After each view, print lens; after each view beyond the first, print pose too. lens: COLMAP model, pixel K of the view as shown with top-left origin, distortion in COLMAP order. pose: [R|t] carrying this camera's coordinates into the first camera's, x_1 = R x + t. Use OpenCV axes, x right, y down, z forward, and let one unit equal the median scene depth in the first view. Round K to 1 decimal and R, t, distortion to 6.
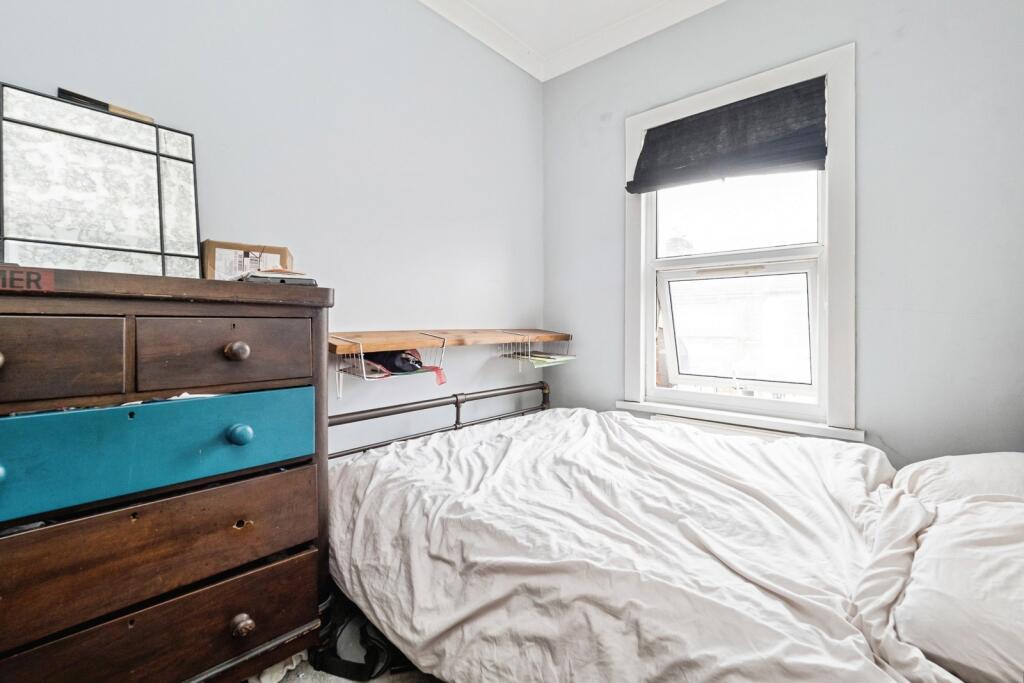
lens RADIAL K [[450.3, 0, 514.1], [0, 450.3, 325.1], [0, 0, 1]] dist [0.000751, -0.000499]
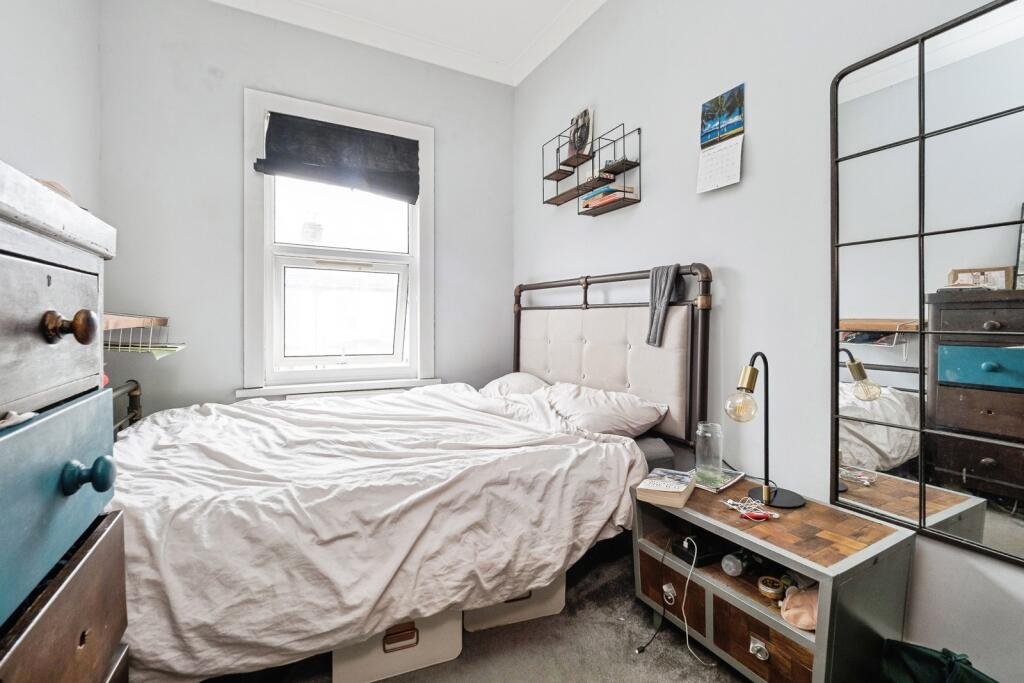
lens RADIAL K [[450.3, 0, 514.1], [0, 450.3, 325.1], [0, 0, 1]] dist [0.000751, -0.000499]
pose [[0.348455, -0.005169, 0.937311, -0.883238], [-0.003192, 0.999972, 0.006701, 0.052755], [-0.937320, -0.005327, 0.348429, 0.297740]]
